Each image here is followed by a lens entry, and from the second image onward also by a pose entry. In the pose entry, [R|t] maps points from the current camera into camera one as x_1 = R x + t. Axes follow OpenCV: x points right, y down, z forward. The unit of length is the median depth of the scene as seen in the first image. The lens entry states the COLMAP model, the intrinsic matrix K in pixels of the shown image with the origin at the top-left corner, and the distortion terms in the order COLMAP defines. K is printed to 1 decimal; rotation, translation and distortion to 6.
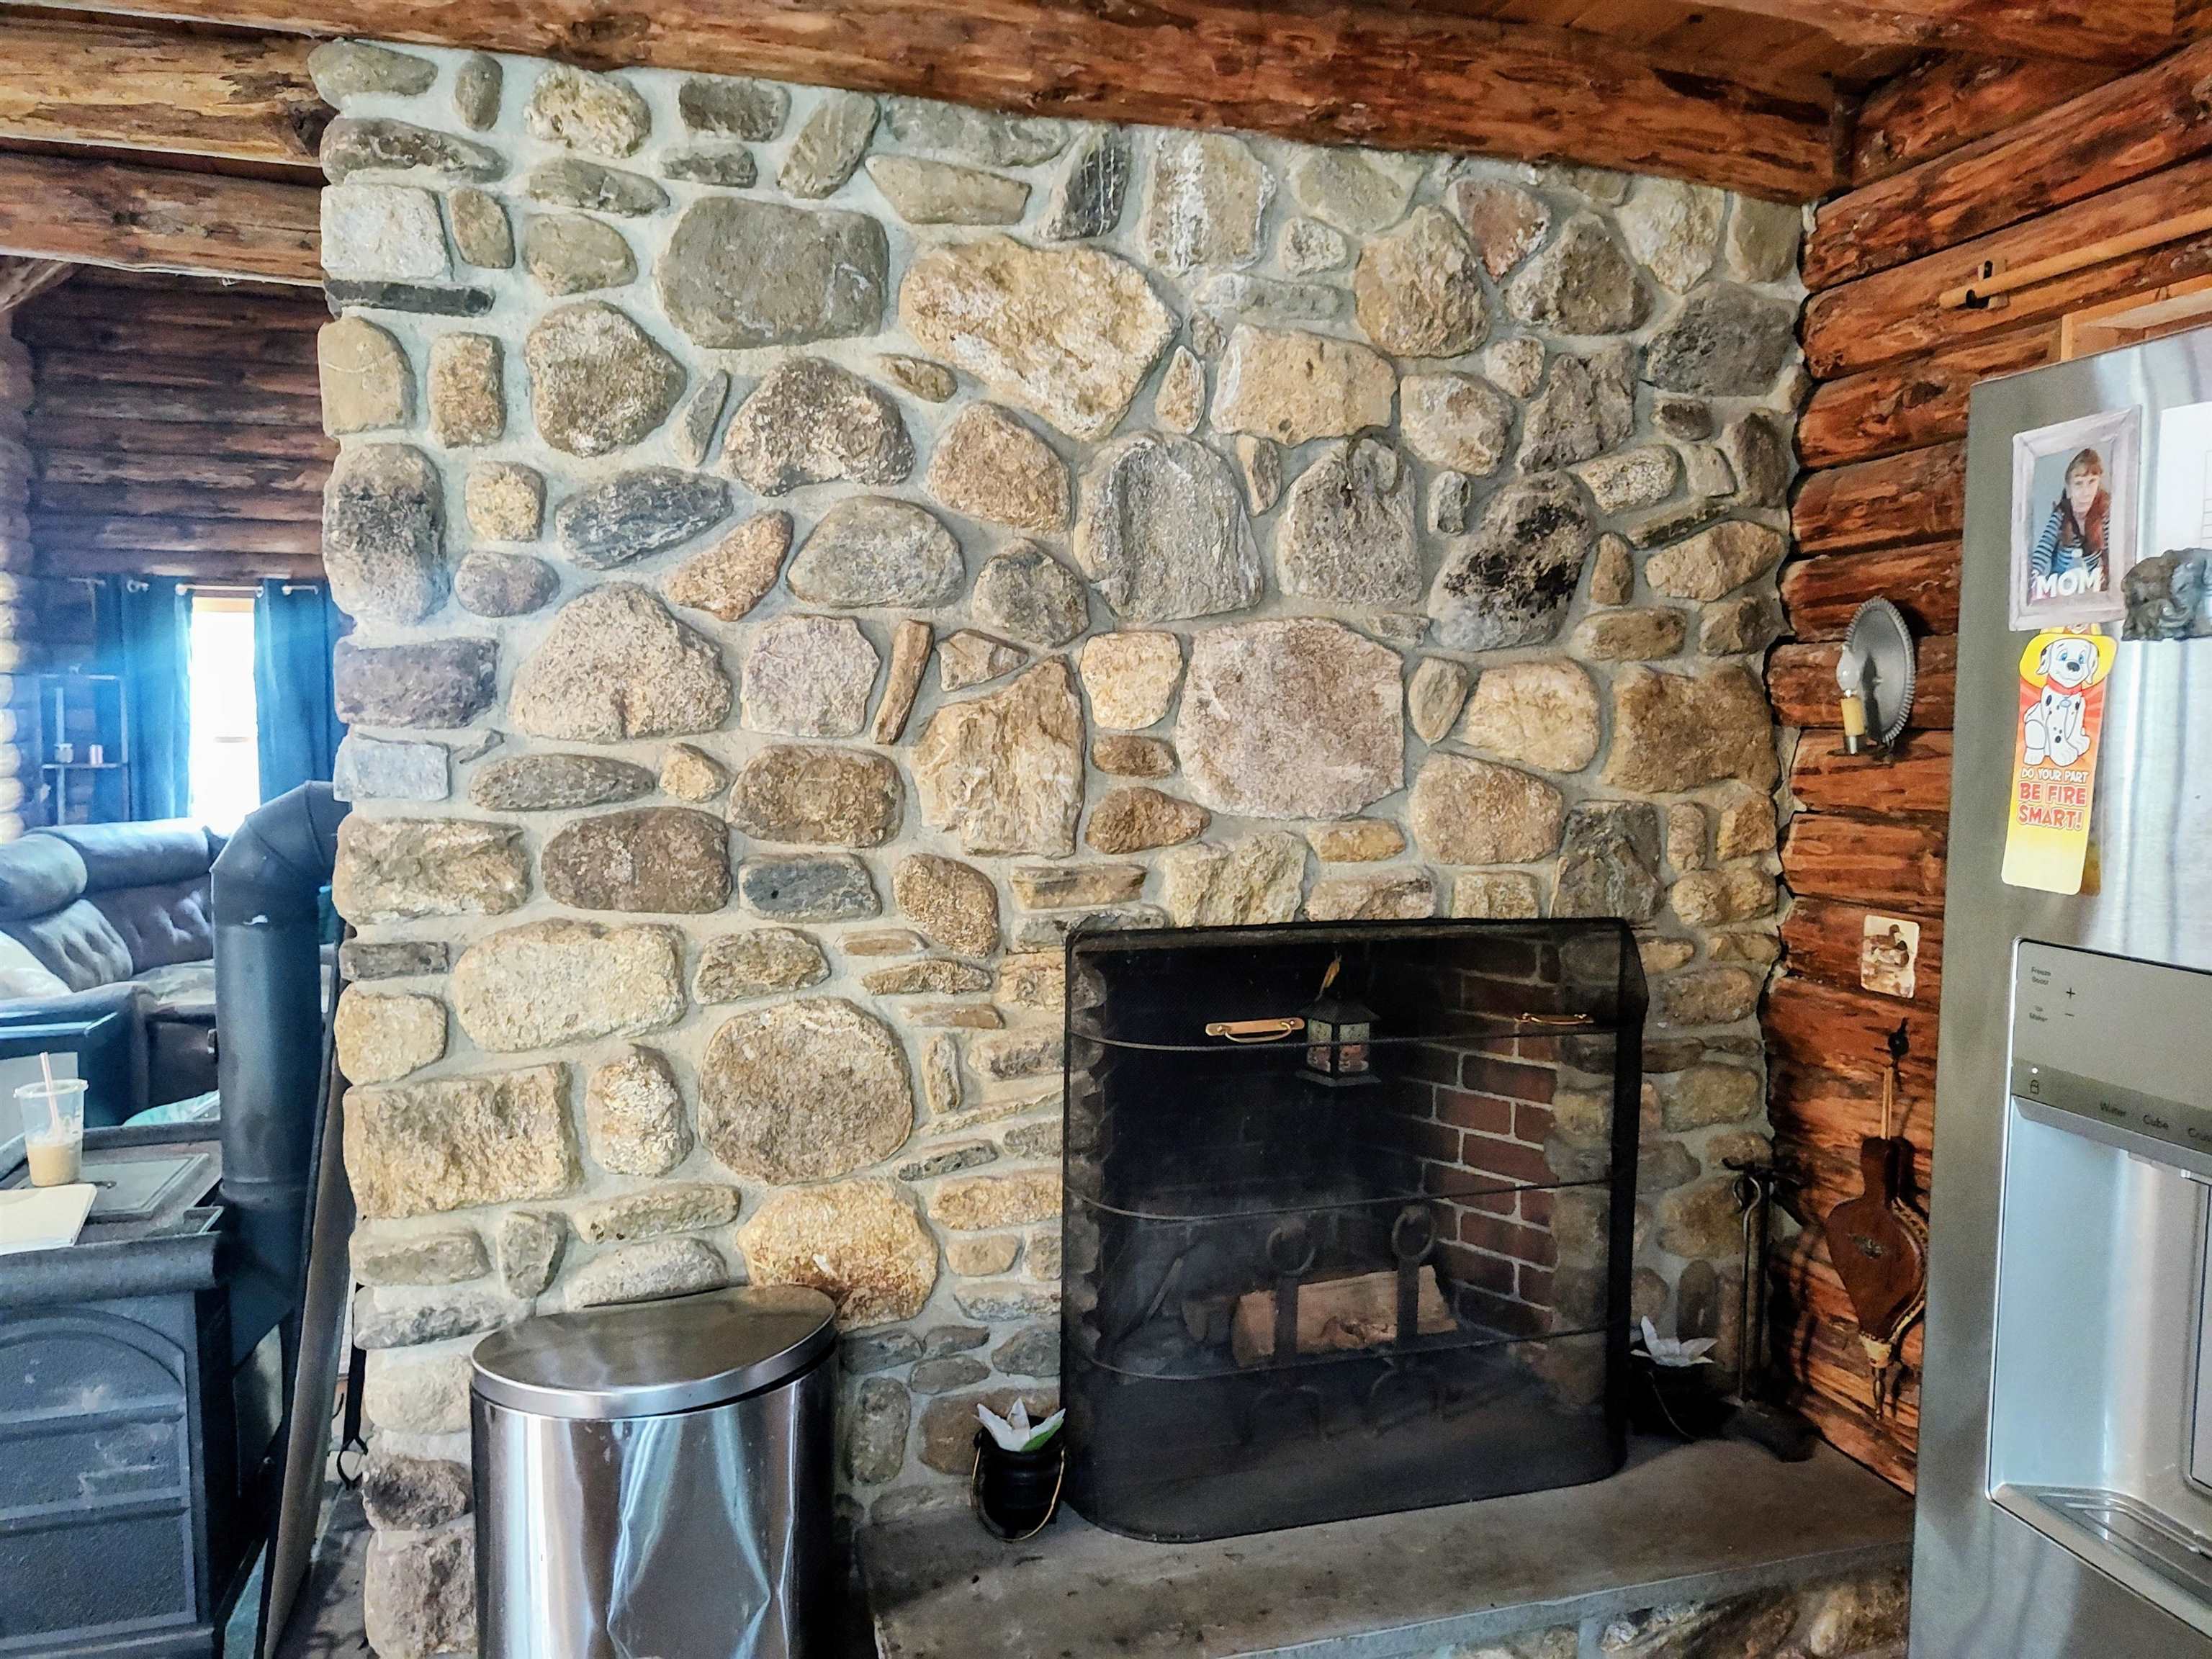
lens RADIAL K [[1479.9, 0, 1123.6], [0, 1479.9, 833.0], [0, 0, 1]] dist [0.019847, -0.022829]
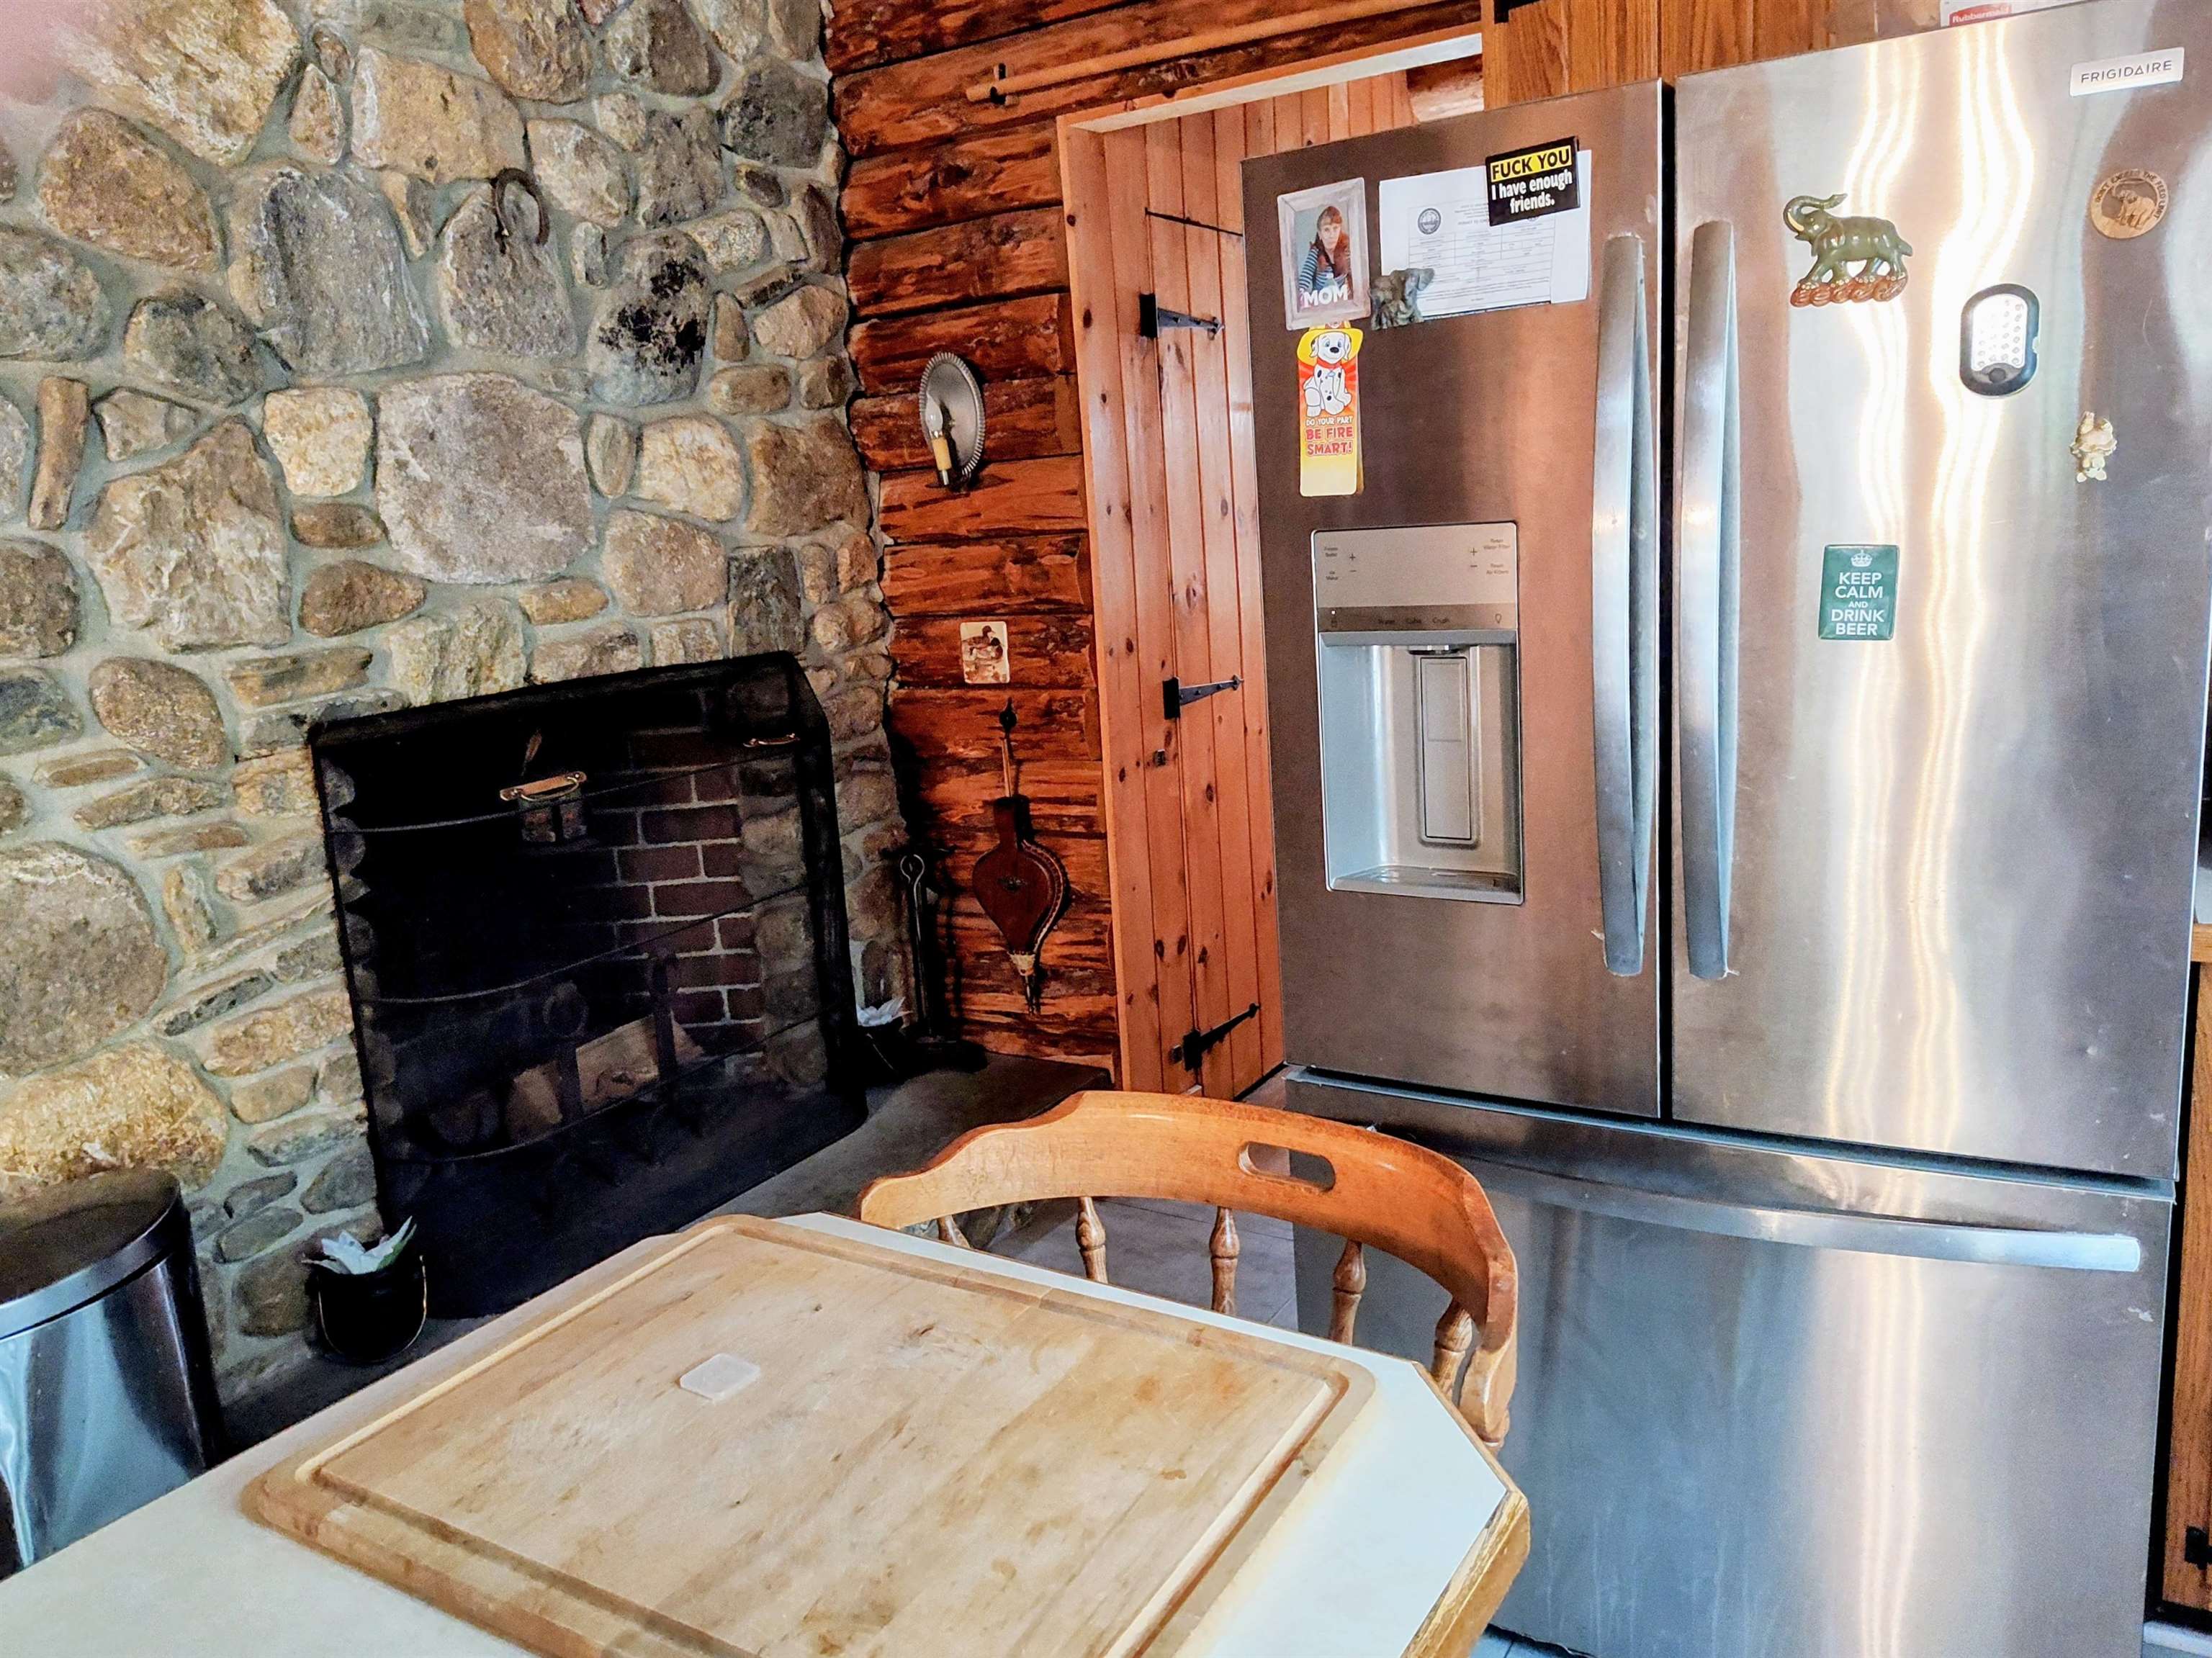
lens RADIAL K [[1536.6, 0, 1113.0], [0, 1536.6, 803.1], [0, 0, 1]] dist [0.038881, -0.048191]
pose [[0.749790, -0.192549, 0.633040, -0.267232], [0.128162, 0.980866, 0.146548, 0.036065], [-0.649145, -0.028748, 0.760121, -0.043929]]
